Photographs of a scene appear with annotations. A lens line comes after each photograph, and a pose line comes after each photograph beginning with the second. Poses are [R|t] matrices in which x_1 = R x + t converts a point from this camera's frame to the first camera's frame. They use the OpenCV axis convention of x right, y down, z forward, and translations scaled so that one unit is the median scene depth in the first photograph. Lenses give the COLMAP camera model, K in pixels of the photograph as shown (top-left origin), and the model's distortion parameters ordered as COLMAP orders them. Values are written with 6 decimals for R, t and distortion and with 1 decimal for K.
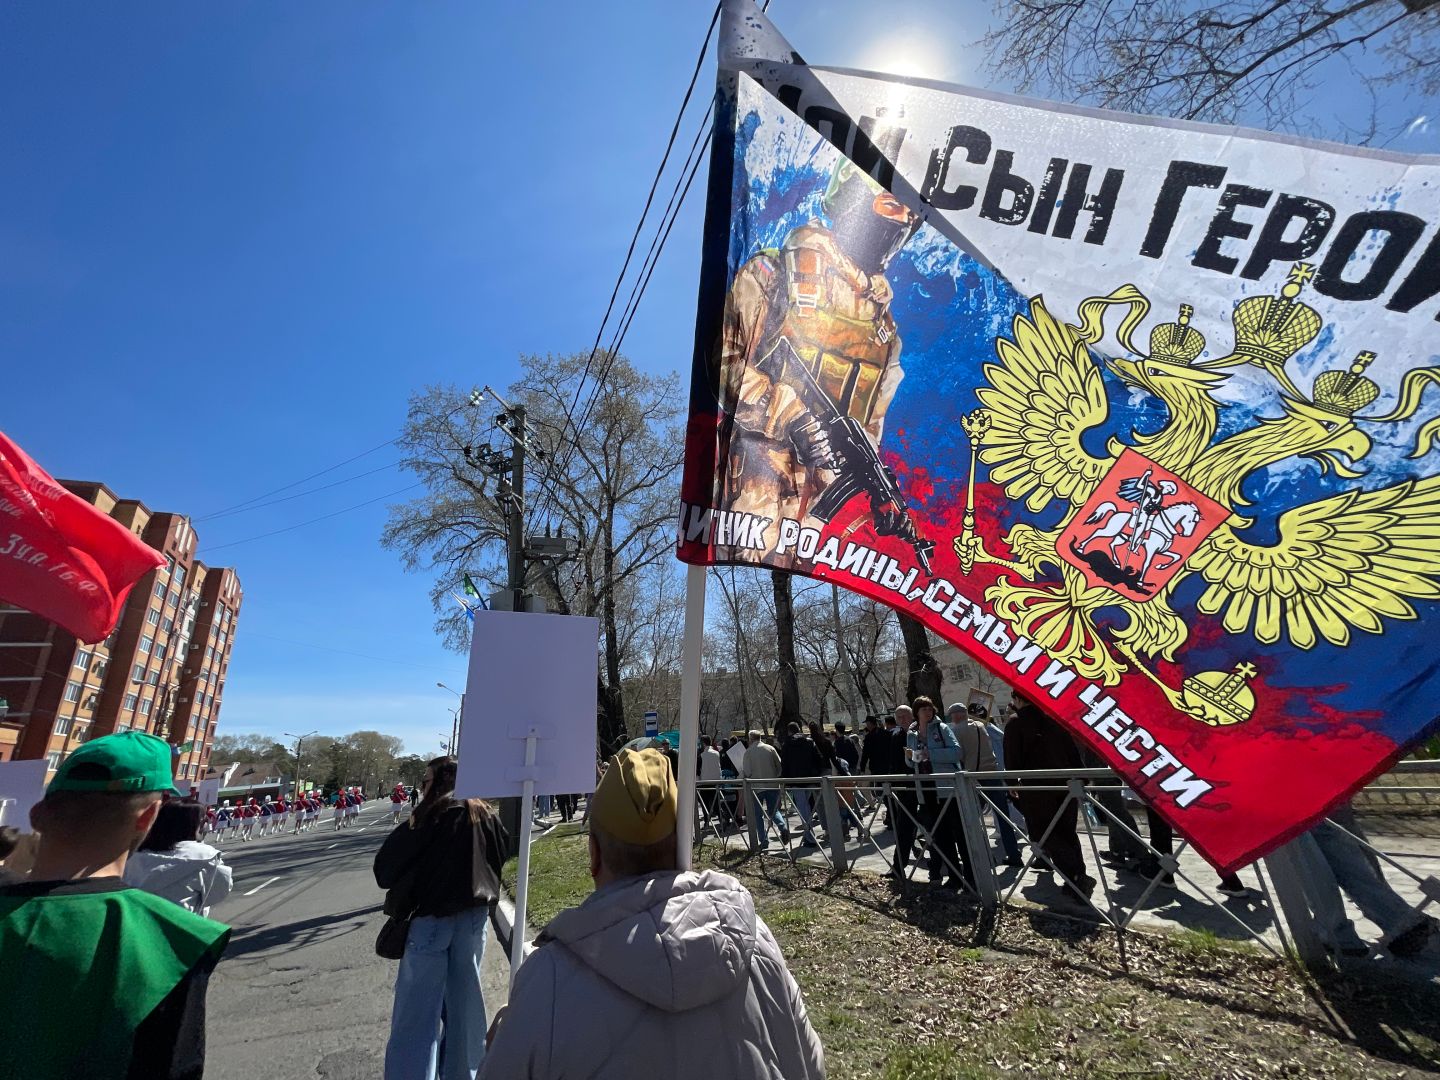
lens RADIAL K [[577.9, 0, 720.6], [0, 577.9, 539.7], [0, 0, 1]] dist [0.000476, 0.000038]
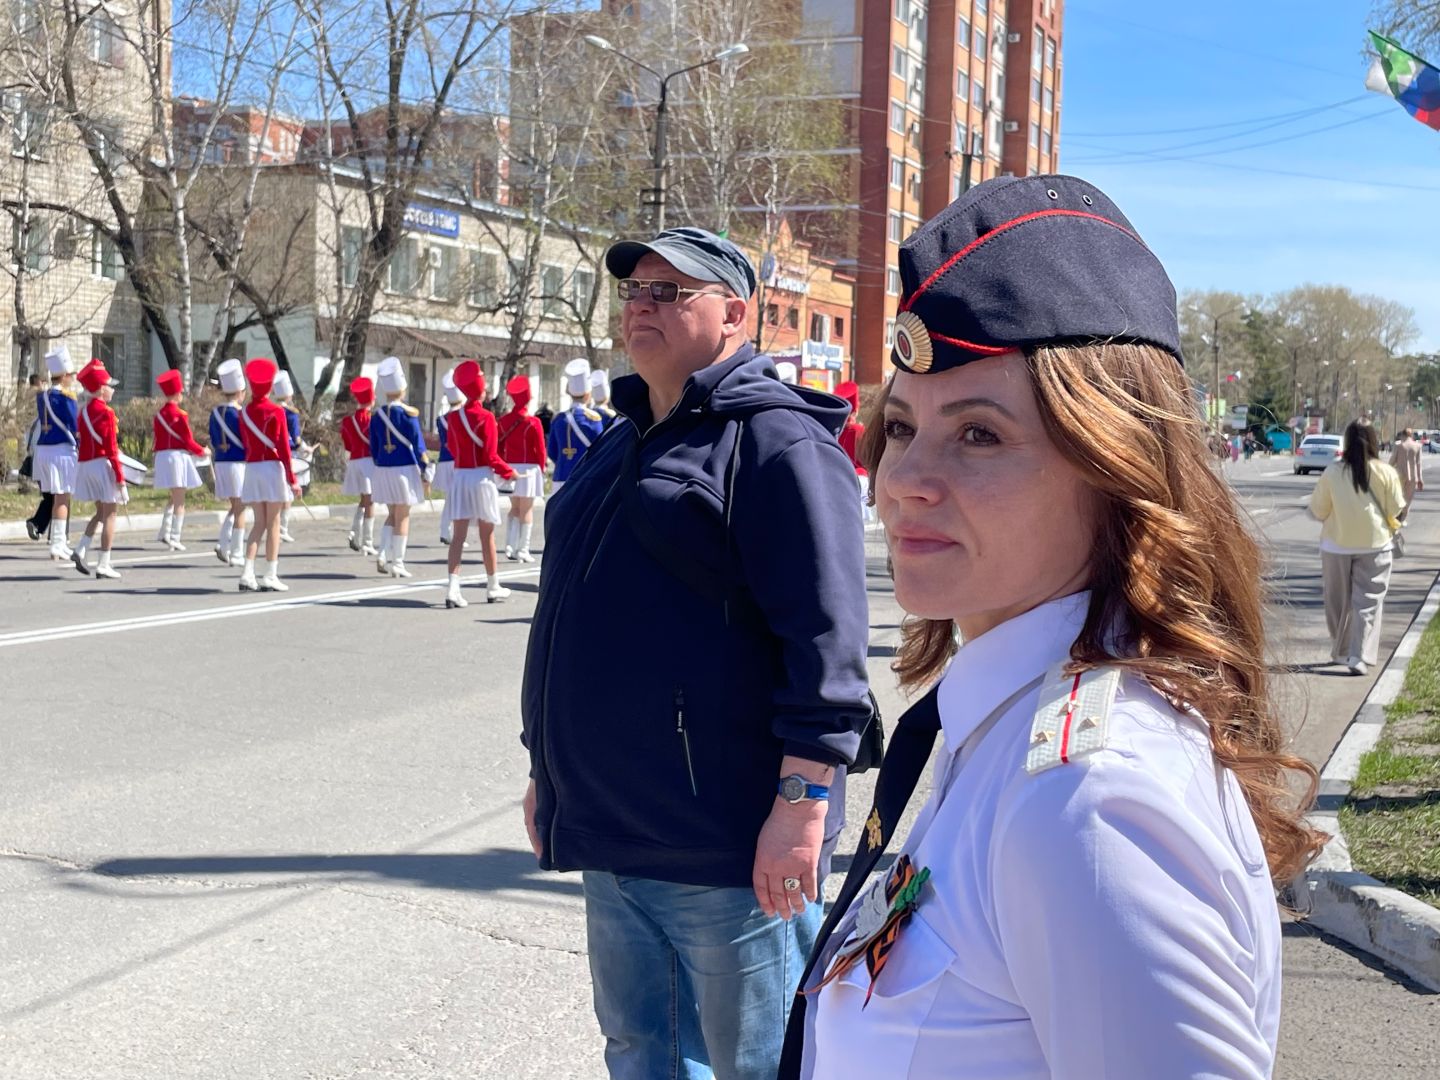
lens RADIAL K [[1929.0, 0, 719.9], [0, 1929.0, 540.2], [0, 0, 1]] dist [0.014497, 0.000000]
pose [[0.681217, 0.132414, -0.720007, 0.144984], [0.195386, 0.914947, 0.353124, -0.112007], [0.705526, -0.381233, 0.597406, -0.273355]]
